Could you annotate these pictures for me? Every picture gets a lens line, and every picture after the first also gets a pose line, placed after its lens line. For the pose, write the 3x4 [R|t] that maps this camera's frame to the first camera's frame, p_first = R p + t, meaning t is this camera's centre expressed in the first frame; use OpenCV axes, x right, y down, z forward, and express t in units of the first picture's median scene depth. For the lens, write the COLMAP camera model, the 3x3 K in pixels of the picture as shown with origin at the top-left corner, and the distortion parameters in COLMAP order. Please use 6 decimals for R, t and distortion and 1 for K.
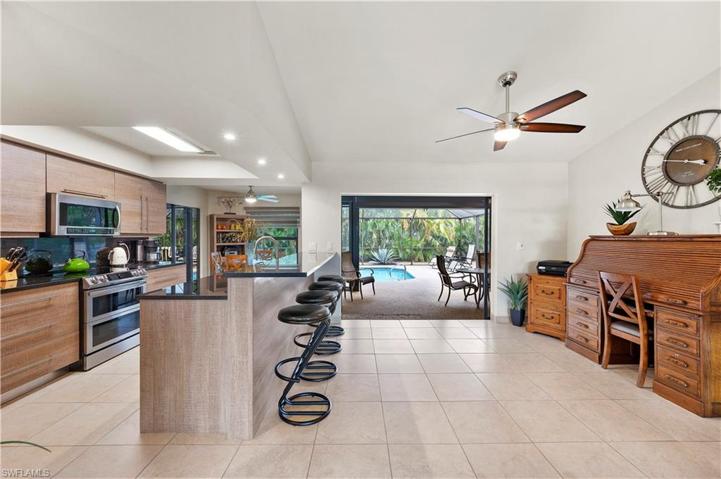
lens RADIAL K [[292.9, 0, 361.7], [0, 292.9, 237.4], [0, 0, 1]] dist [0.001952, 0.000148]
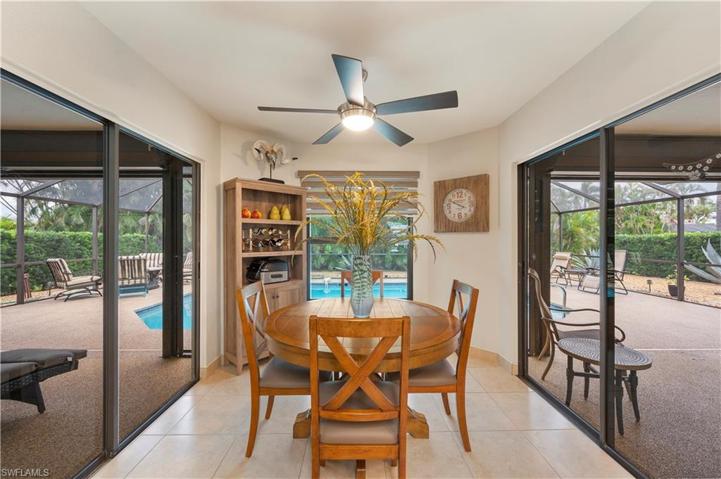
lens RADIAL K [[292.9, 0, 361.7], [0, 292.9, 237.4], [0, 0, 1]] dist [0.001952, 0.000148]
pose [[0.999928, -0.000510, 0.011958, -0.326217], [0.000621, 0.999956, -0.009337, 0.003020], [-0.011953, 0.009344, 0.999885, 0.580259]]
